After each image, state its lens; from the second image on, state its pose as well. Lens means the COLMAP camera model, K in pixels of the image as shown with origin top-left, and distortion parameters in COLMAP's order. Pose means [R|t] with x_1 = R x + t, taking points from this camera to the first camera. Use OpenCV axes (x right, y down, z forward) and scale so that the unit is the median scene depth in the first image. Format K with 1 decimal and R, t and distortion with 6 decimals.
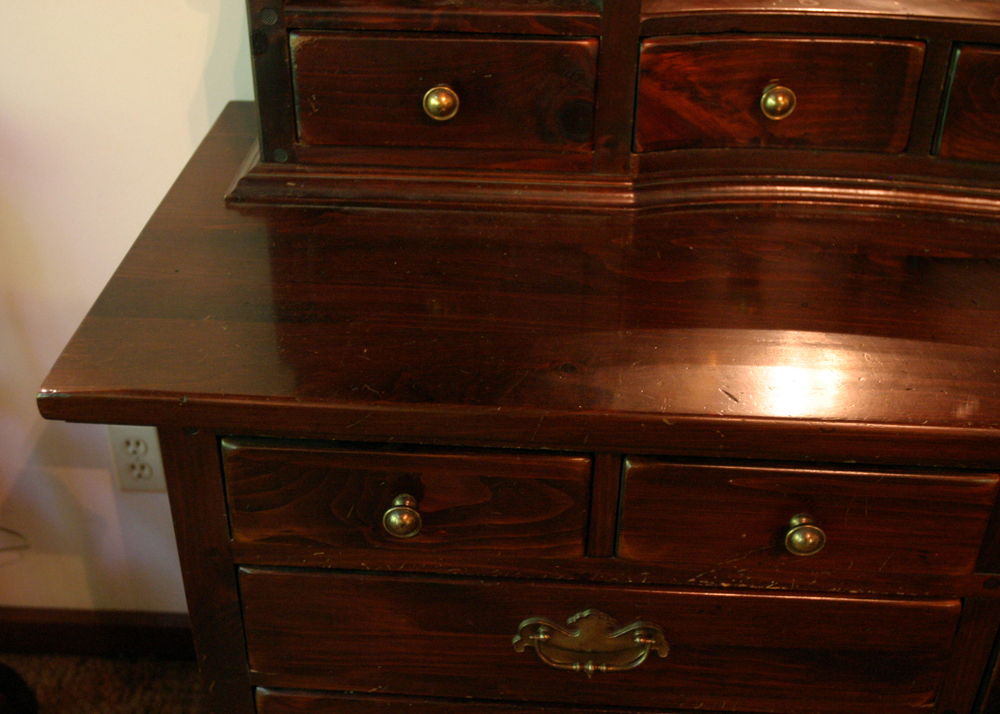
lens RADIAL K [[1197.0, 0, 495.0], [0, 1197.0, 358.3], [0, 0, 1]] dist [-0.014874, 0.000000]
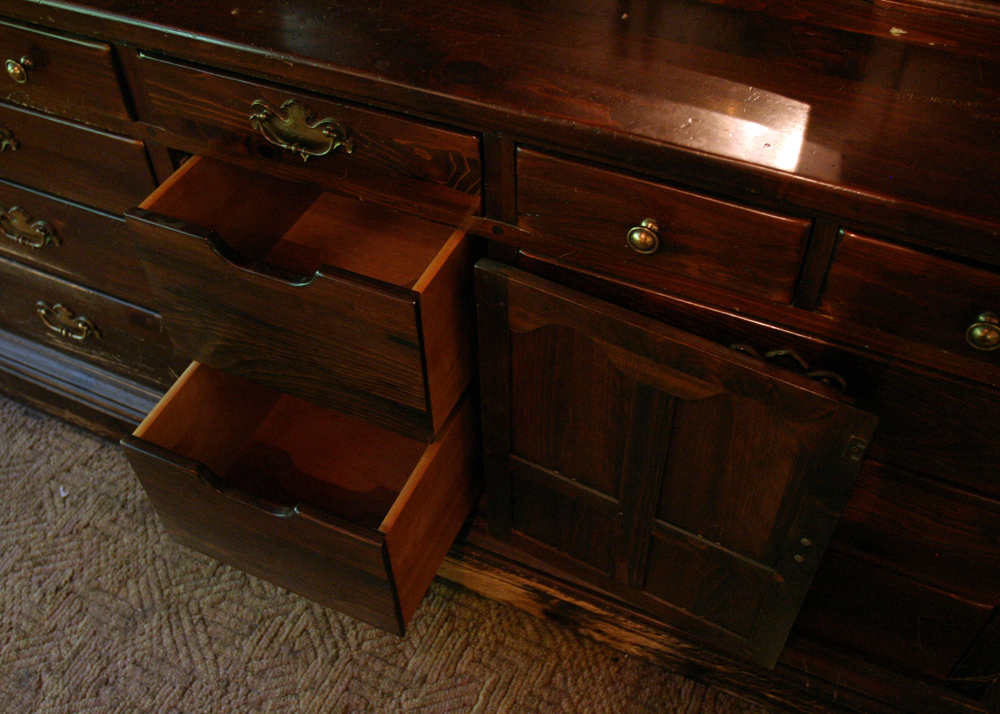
lens RADIAL K [[979.2, 0, 506.5], [0, 979.2, 347.5], [0, 0, 1]] dist [-0.055936, 0.000000]
pose [[0.925783, 0.252267, -0.281578, 1.221008], [-0.178886, 0.948459, 0.261582, 0.047250], [0.333054, -0.191798, 0.923195, -0.024005]]
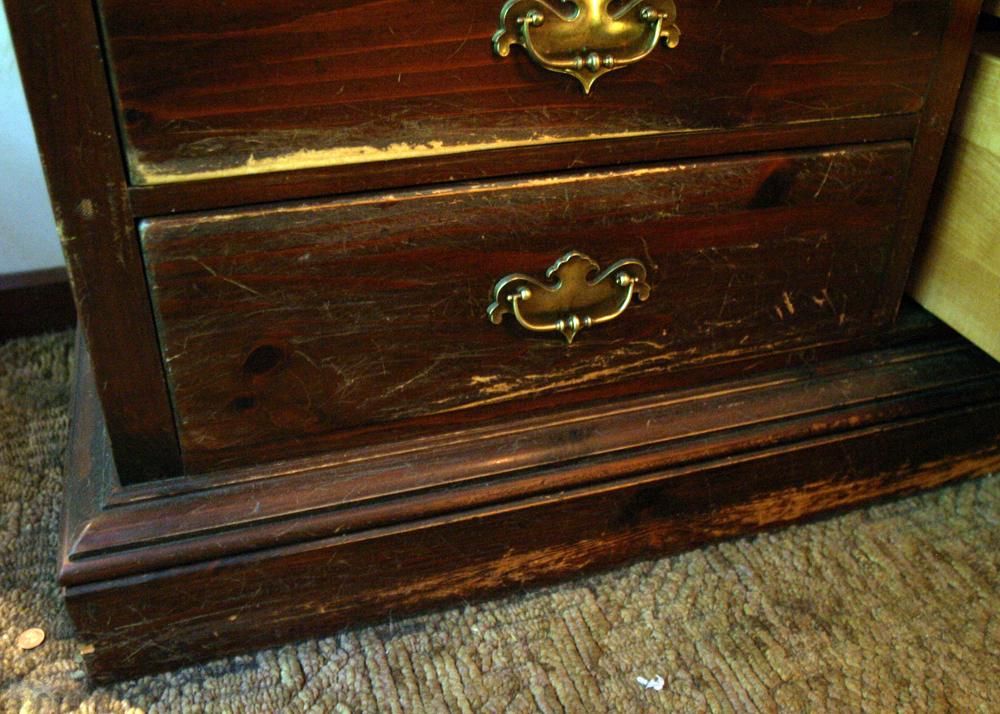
lens RADIAL K [[946.6, 0, 496.5], [0, 946.6, 351.6], [0, 0, 1]] dist [-0.066131, 0.000000]
pose [[0.932425, -0.189328, 0.307795, -0.208560], [0.190546, 0.981324, 0.026388, 0.570245], [-0.307043, 0.034045, 0.951087, 0.555844]]
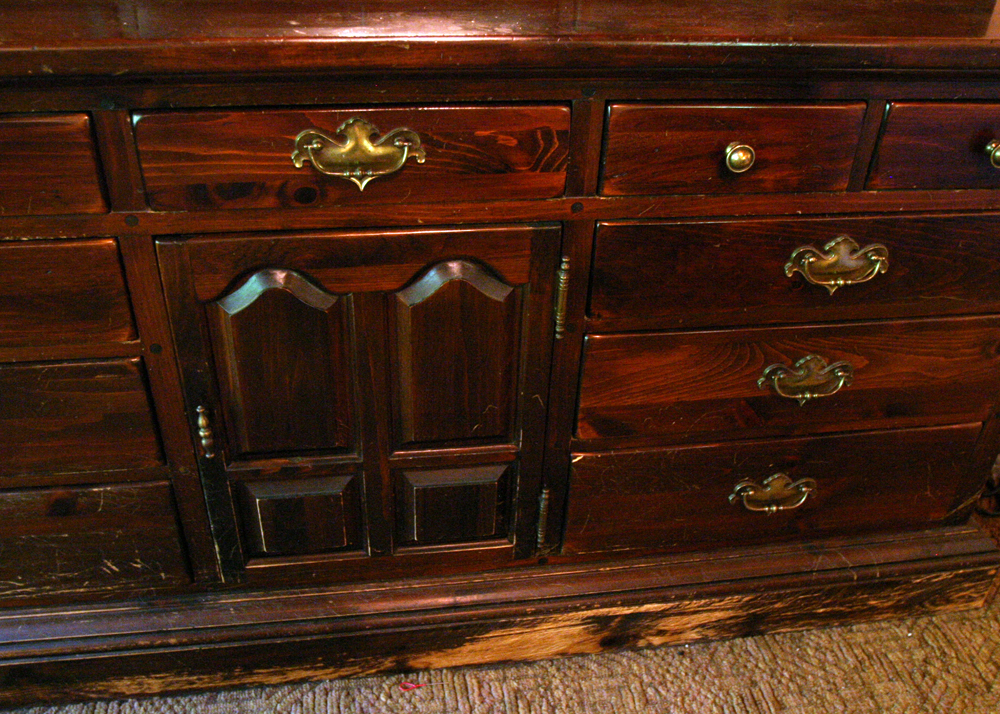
lens RADIAL K [[889.9, 0, 494.4], [0, 889.9, 348.9], [0, 0, 1]] dist [-0.083588, 0.053326]
pose [[0.981772, -0.090941, 0.166895, 0.615305], [0.087977, 0.995807, 0.025086, 0.328523], [-0.168476, -0.009946, 0.985656, 0.027247]]
